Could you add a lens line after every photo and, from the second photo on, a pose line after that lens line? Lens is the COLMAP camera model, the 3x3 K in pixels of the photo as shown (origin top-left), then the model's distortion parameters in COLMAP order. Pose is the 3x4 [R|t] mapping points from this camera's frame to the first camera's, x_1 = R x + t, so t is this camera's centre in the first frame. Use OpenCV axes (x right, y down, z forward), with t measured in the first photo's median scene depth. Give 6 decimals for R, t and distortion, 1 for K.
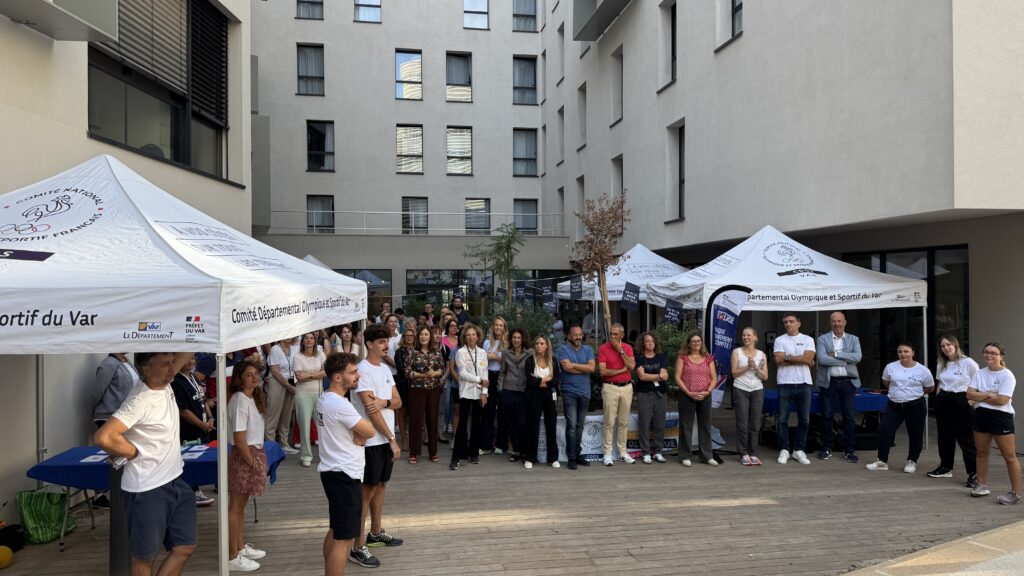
lens RADIAL K [[714.6, 0, 512.4], [0, 714.6, 287.3], [0, 0, 1]] dist [0.007750, -0.002851]
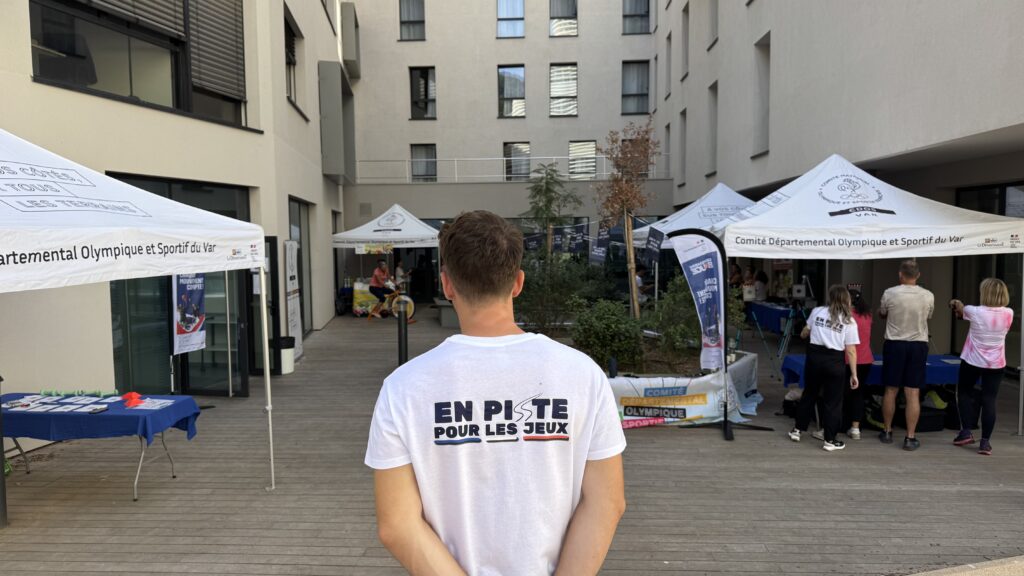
lens RADIAL K [[714.4, 0, 496.9], [0, 714.4, 296.9], [0, 0, 1]] dist [0.054770, -0.077665]
pose [[0.973543, 0.008282, -0.228352, 0.118129], [0.011478, 0.996309, 0.085070, 0.000932], [0.228214, -0.085440, 0.969855, 0.068000]]
